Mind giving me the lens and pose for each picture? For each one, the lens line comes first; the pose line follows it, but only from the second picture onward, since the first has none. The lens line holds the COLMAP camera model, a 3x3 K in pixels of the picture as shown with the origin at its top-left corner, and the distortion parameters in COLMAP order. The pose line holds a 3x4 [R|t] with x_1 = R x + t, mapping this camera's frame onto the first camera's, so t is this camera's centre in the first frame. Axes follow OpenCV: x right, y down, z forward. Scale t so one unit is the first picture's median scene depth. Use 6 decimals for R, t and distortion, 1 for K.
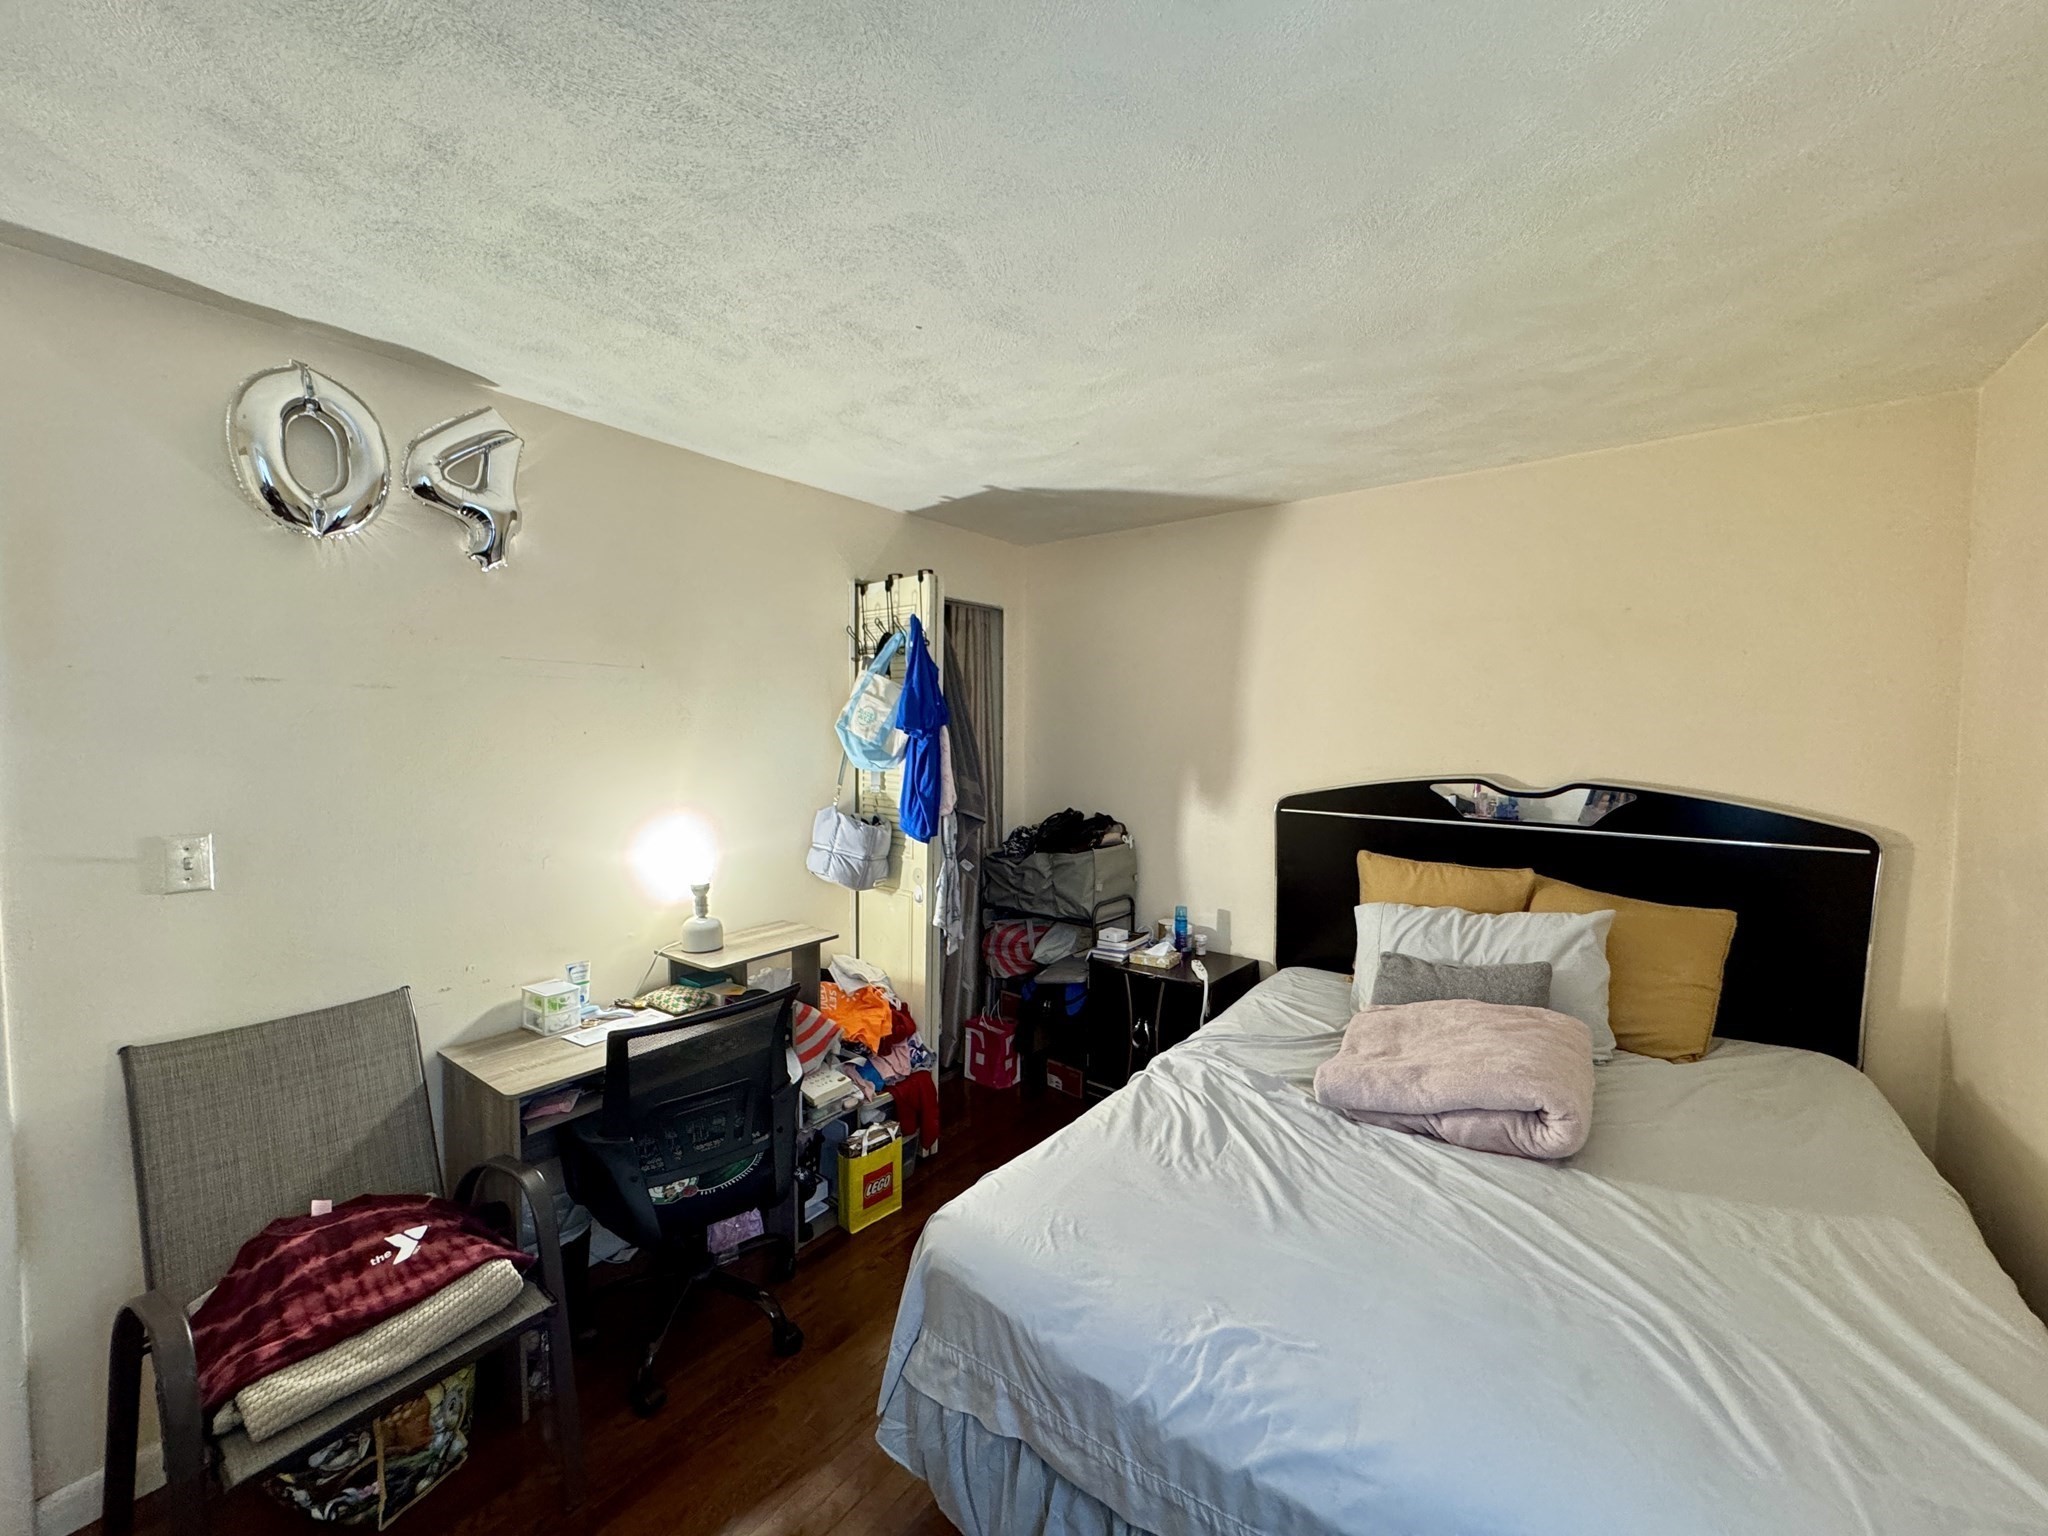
lens RADIAL K [[817.5, 0, 1022.1], [0, 817.5, 777.8], [0, 0, 1]] dist [-0.003511, 0.000964]
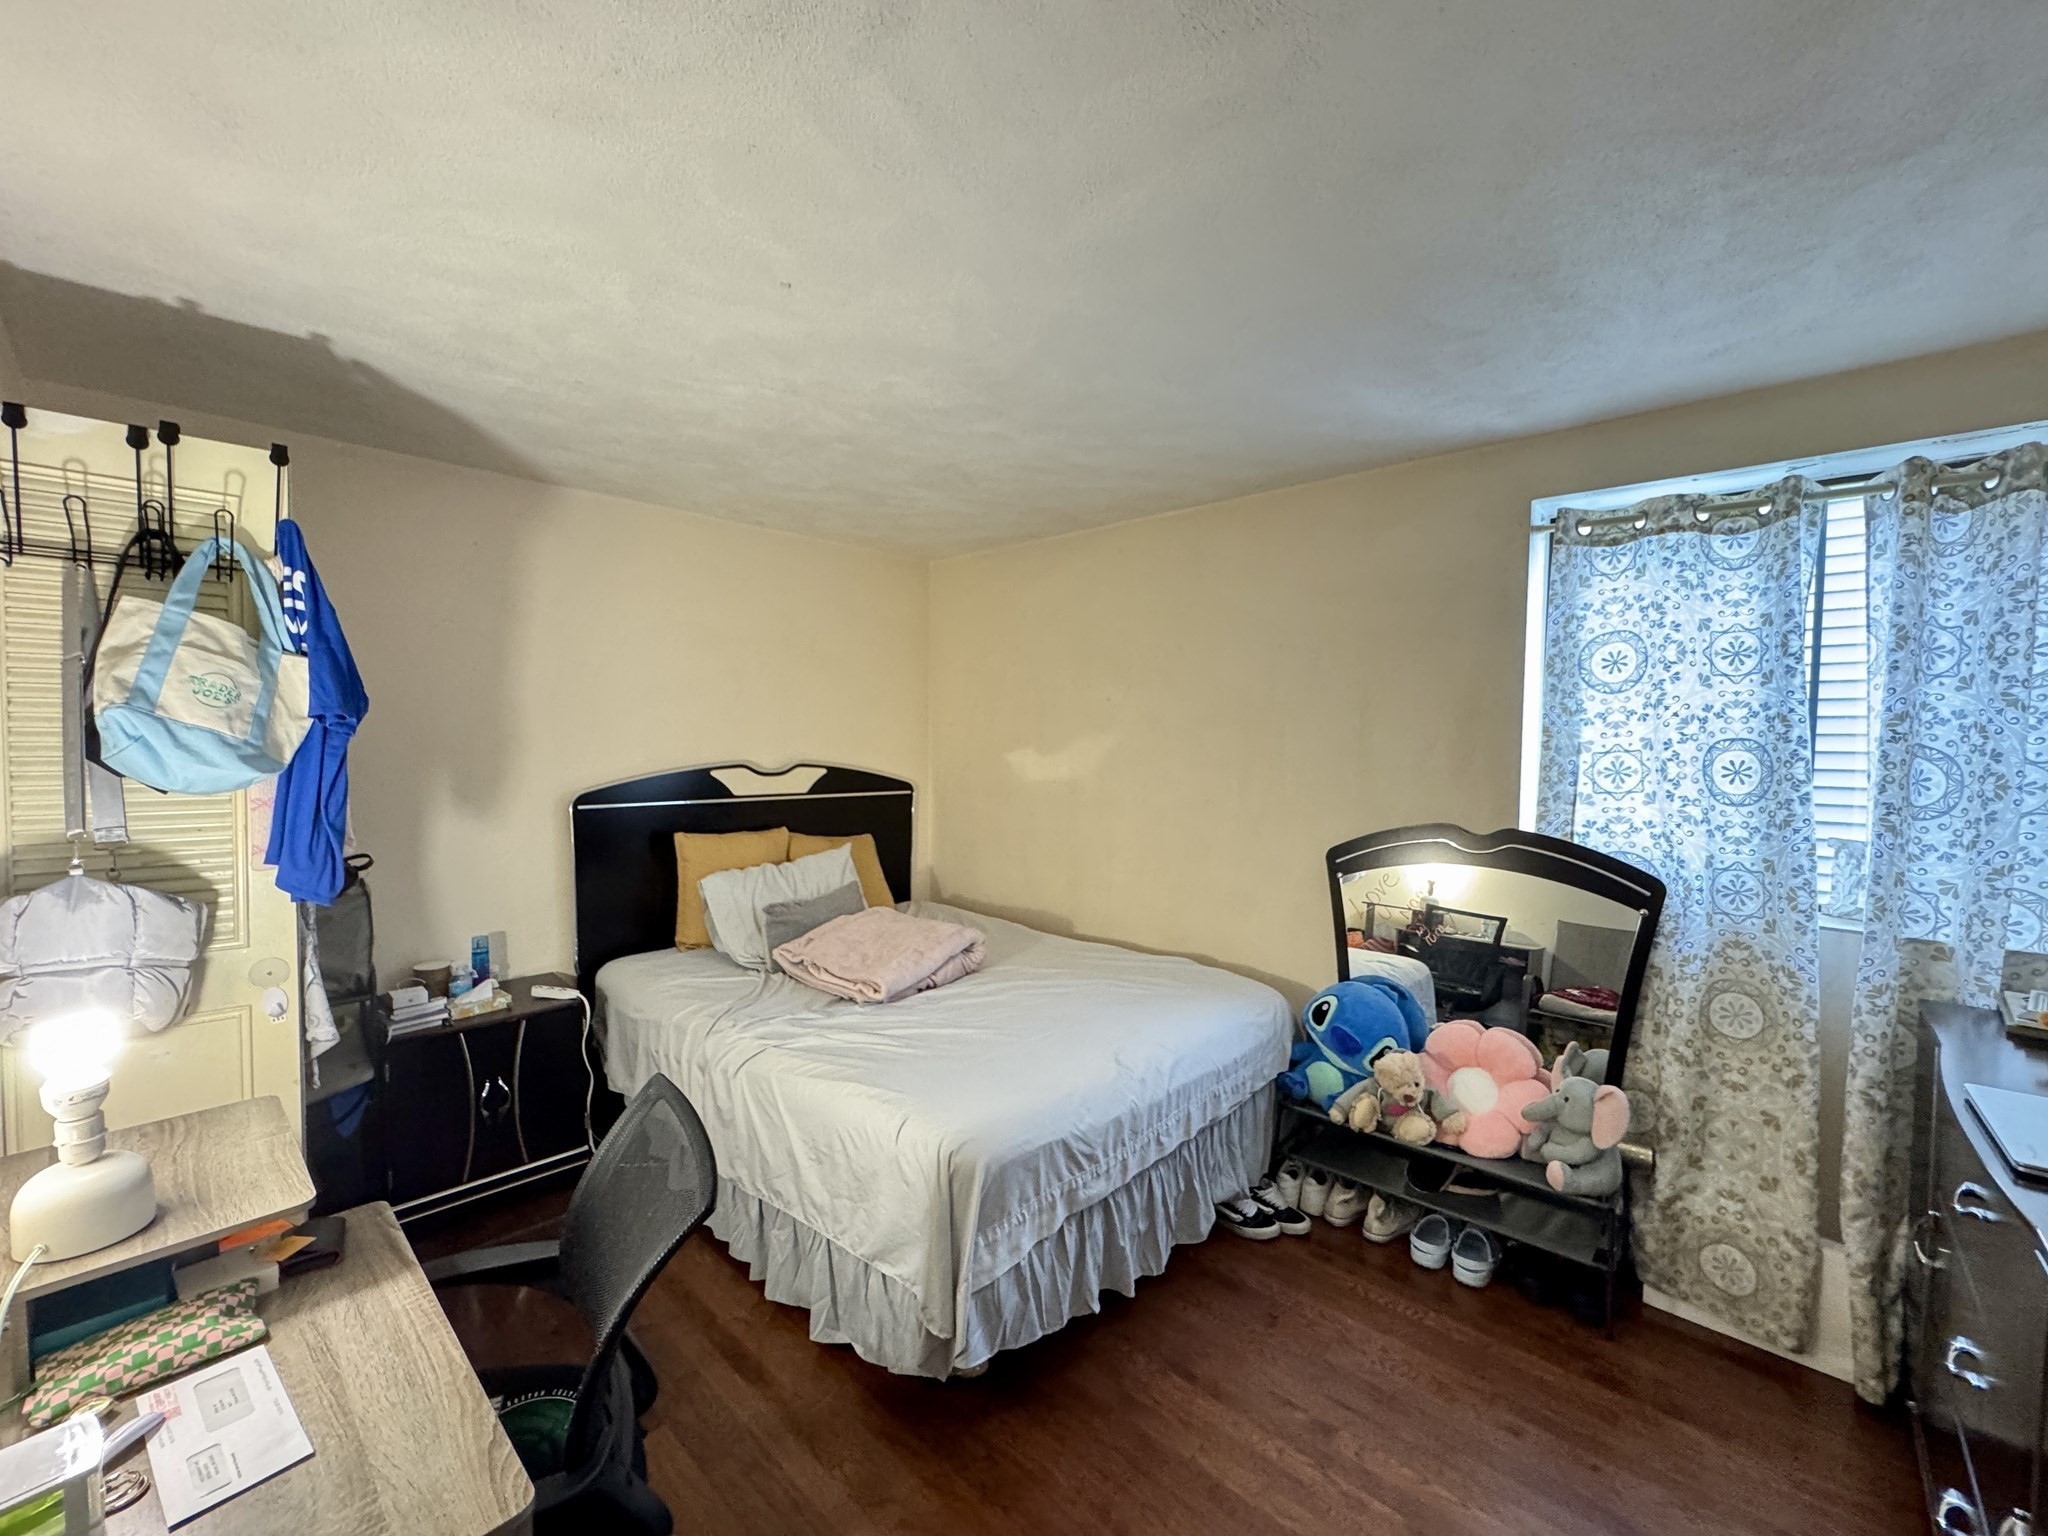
lens RADIAL K [[817.5, 0, 1035.2], [0, 817.5, 768.0], [0, 0, 1]] dist [-0.003511, 0.000964]
pose [[0.092892, -0.043325, 0.994733, -0.809907], [0.047154, 0.998123, 0.039069, -0.025495], [-0.994559, 0.043276, 0.094761, 0.506259]]
